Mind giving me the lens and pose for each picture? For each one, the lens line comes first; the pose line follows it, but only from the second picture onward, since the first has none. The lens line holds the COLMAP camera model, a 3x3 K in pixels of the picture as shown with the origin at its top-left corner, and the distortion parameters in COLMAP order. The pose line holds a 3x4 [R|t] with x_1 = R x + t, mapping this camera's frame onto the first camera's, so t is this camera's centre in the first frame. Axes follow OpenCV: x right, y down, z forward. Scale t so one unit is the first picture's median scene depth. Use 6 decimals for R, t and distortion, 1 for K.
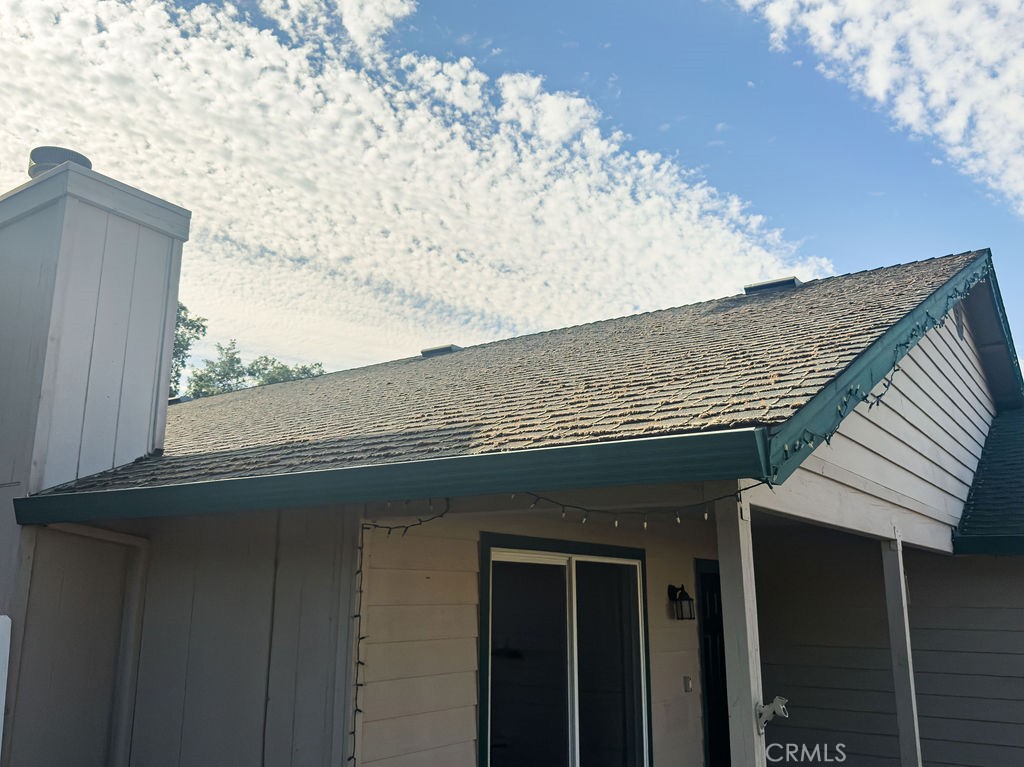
lens RADIAL K [[917.6, 0, 512.0], [0, 917.6, 383.5], [0, 0, 1]] dist [-0.001523, -0.005319]
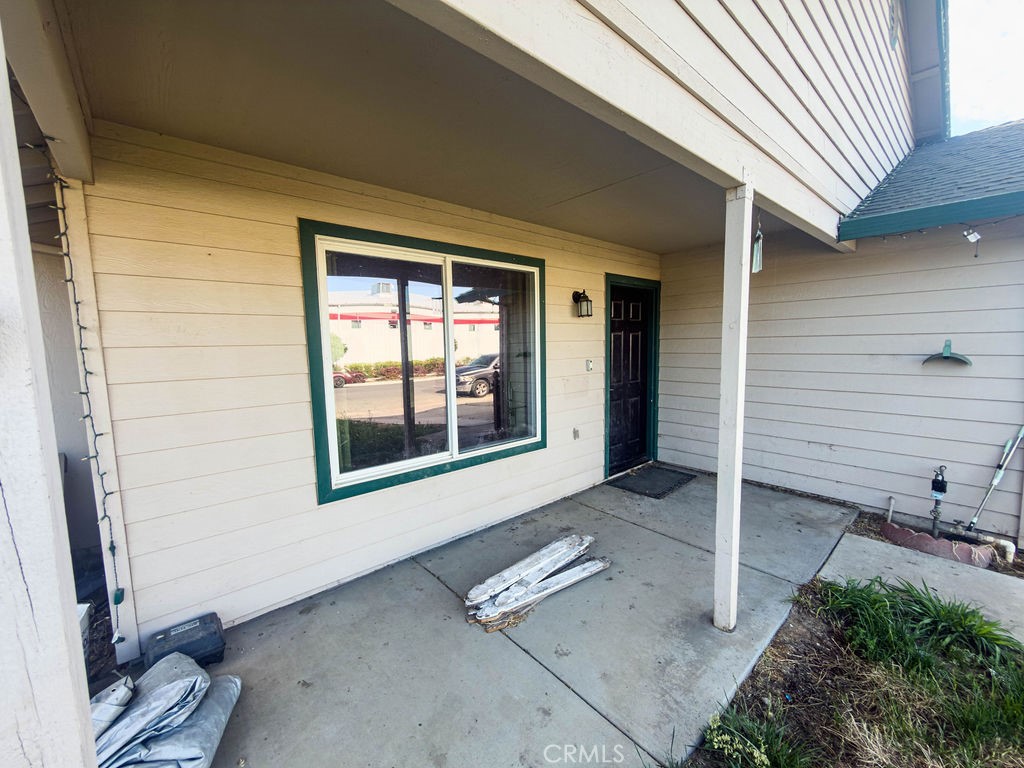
lens RADIAL K [[412.3, 0, 512.0], [0, 412.3, 384.0], [0, 0, 1]] dist [0.001076, 0.000080]
pose [[0.966333, 0.001613, -0.257289, 0.247945], [0.081580, 0.946463, 0.312334, 0.164660], [0.244018, -0.322808, 0.914467, 0.438279]]
